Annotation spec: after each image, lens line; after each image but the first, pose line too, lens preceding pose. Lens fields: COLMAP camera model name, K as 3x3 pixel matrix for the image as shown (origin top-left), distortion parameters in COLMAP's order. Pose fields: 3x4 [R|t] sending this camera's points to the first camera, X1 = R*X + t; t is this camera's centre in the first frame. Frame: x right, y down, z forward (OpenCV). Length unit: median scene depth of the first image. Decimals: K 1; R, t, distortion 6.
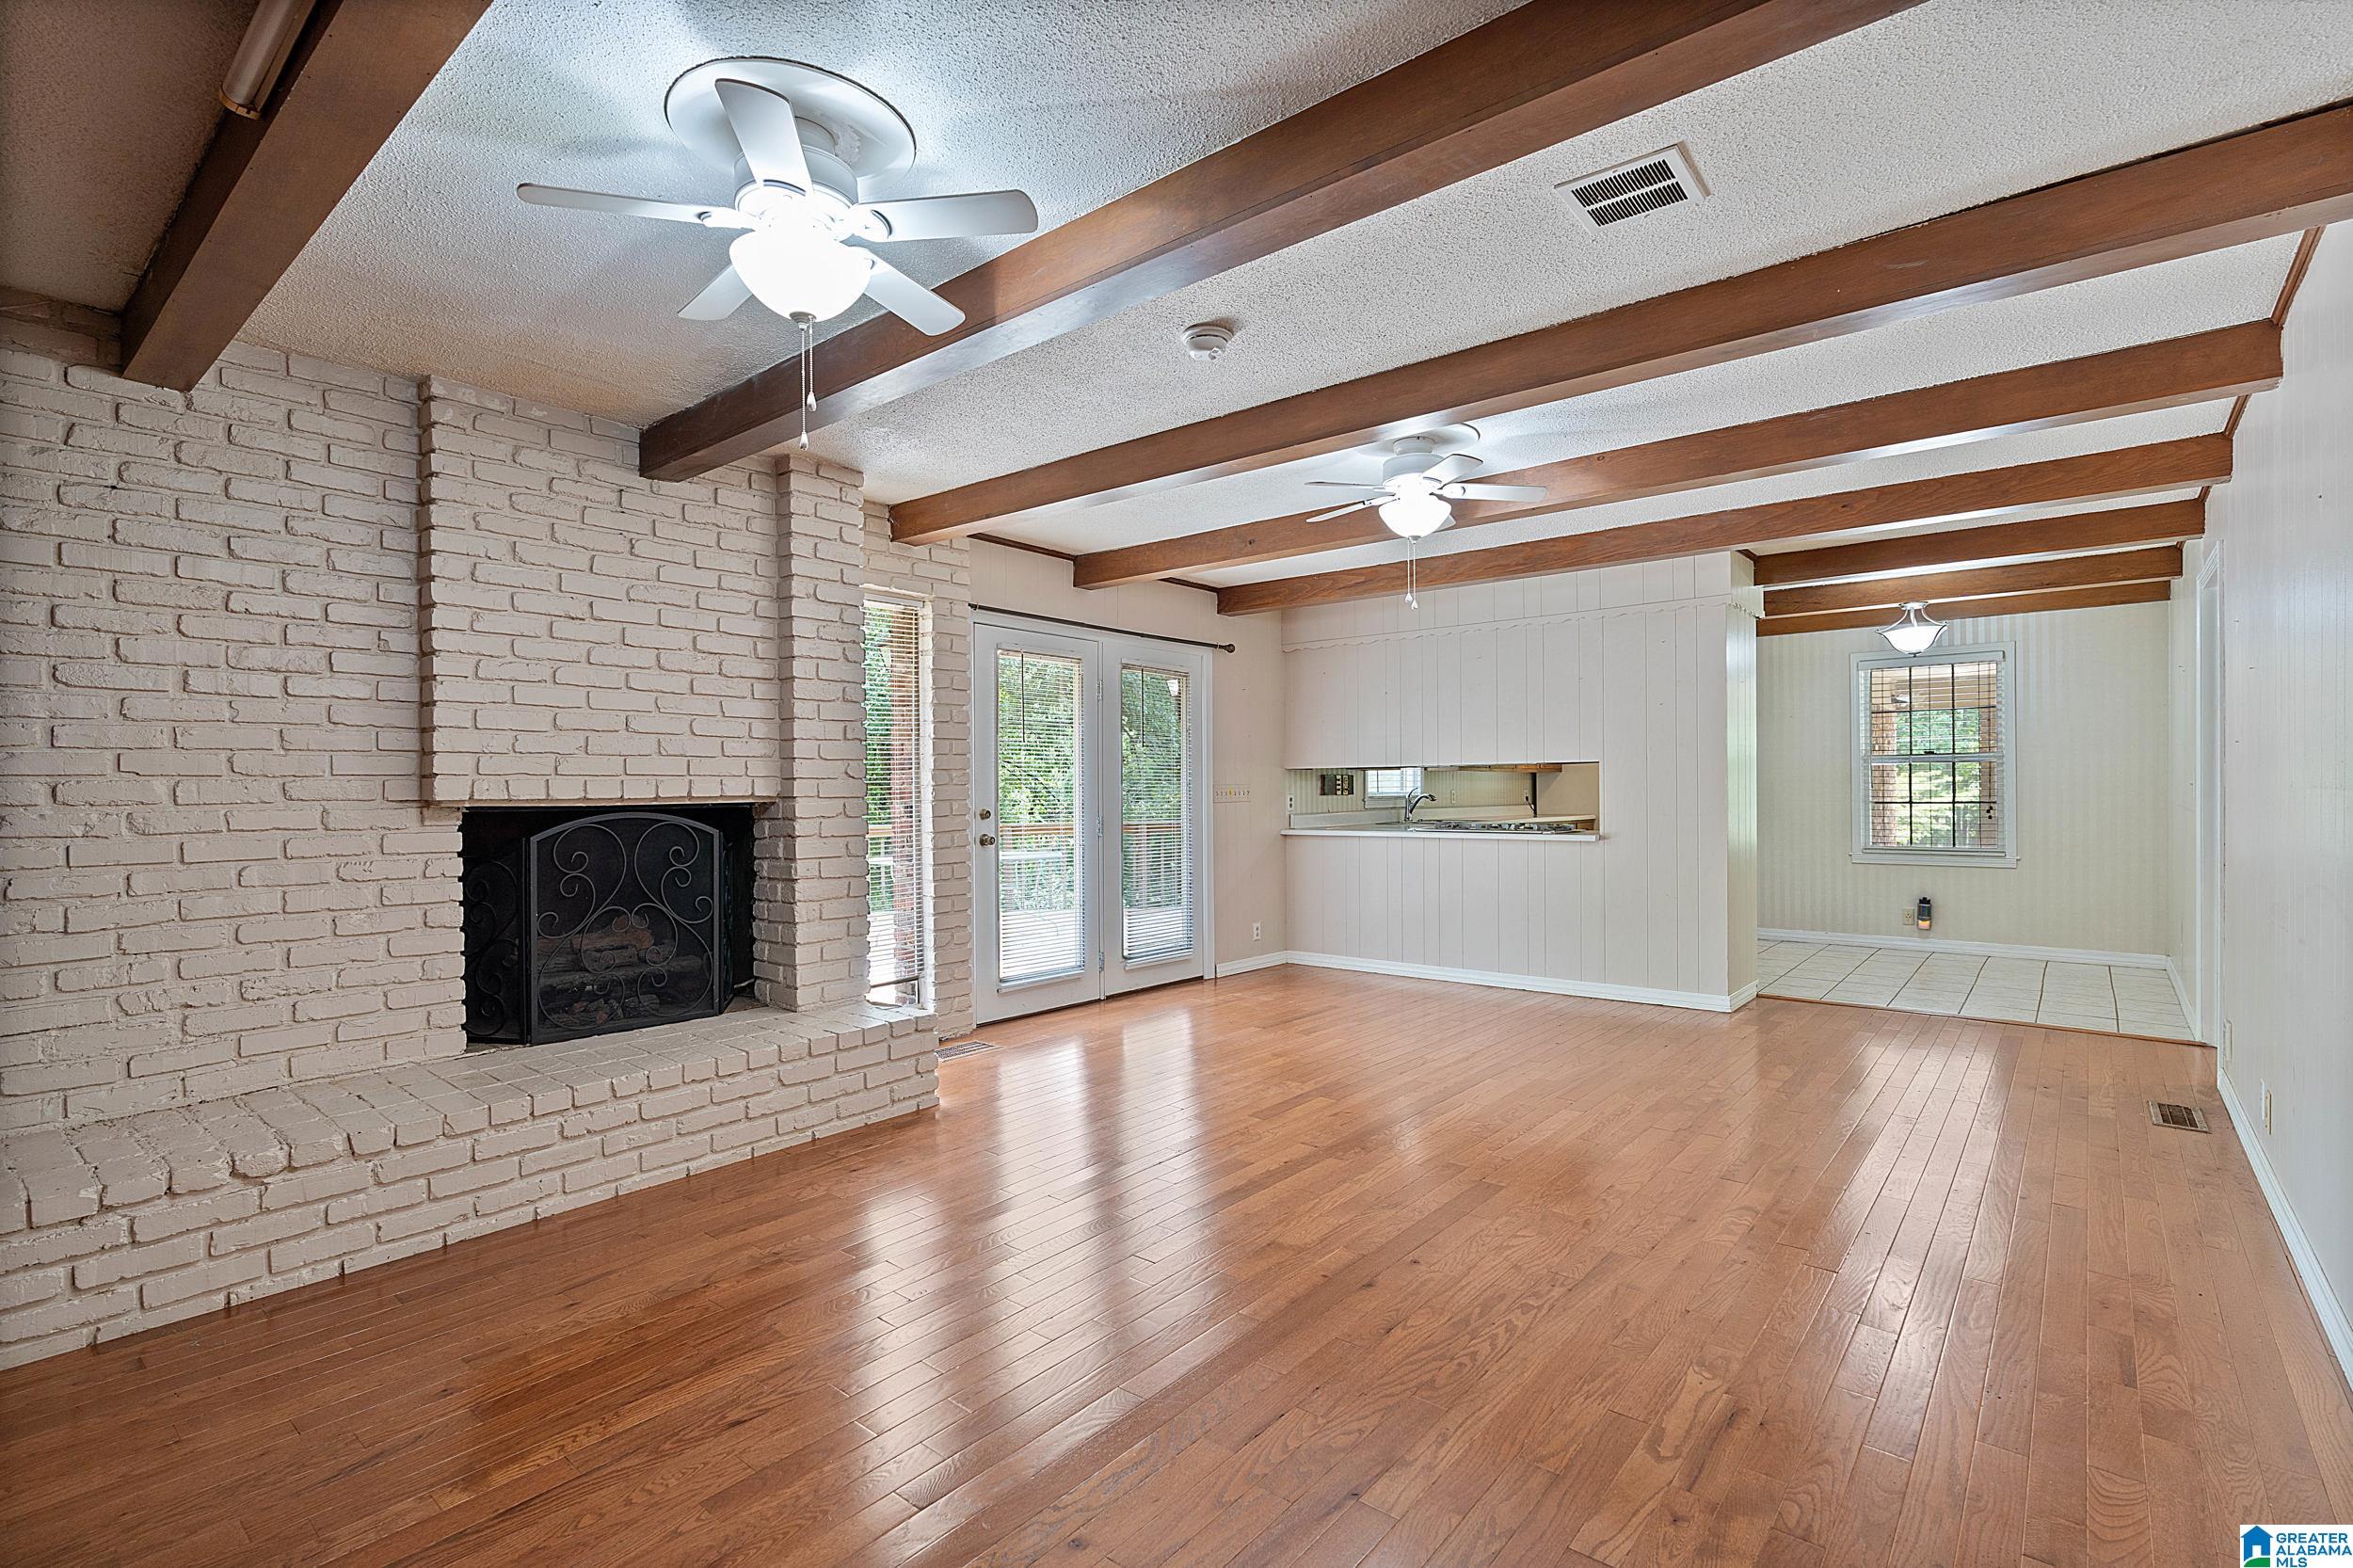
lens RADIAL K [[1079.7, 0, 1187.8], [0, 1079.7, 793.6], [0, 0, 1]] dist [-0.003675, -0.000497]
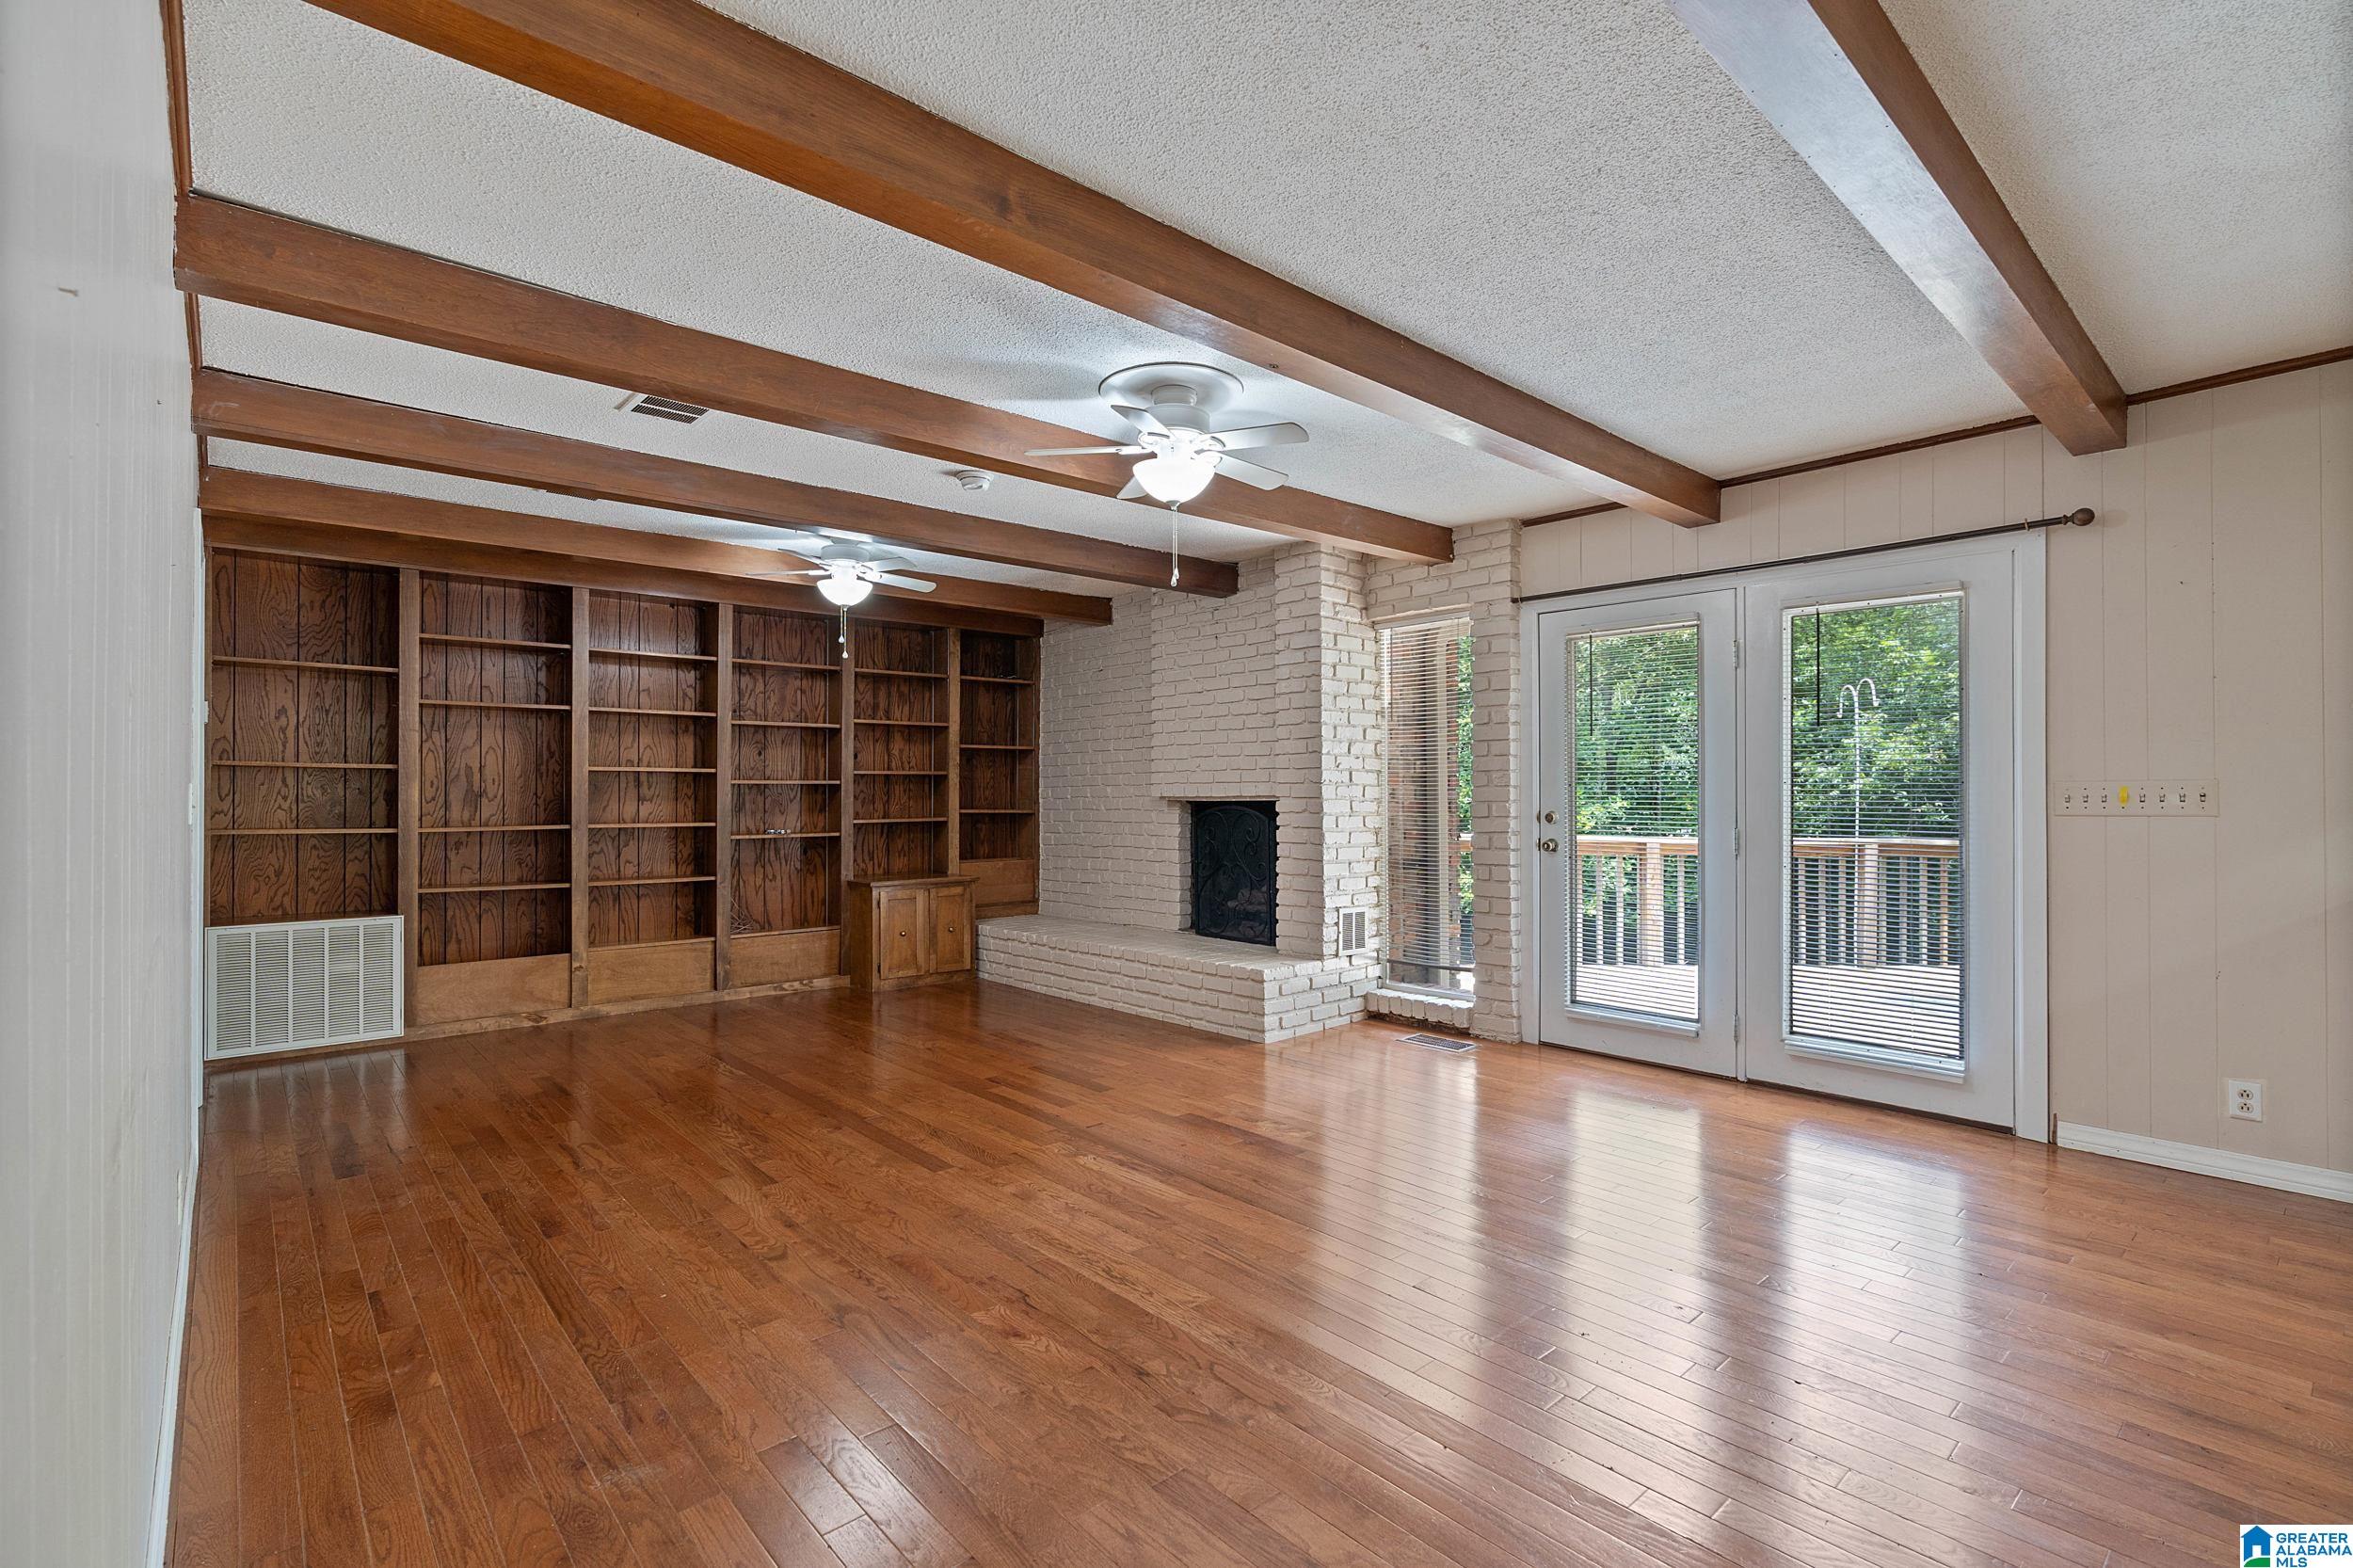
lens RADIAL K [[1079.7, 0, 1192.1], [0, 1079.7, 778.3], [0, 0, 1]] dist [-0.003675, -0.000497]
pose [[-0.140878, -0.004315, -0.990018, 0.982867], [0.000890, 0.999990, -0.004485, -0.013440], [0.990027, -0.001513, -0.140873, 1.051564]]
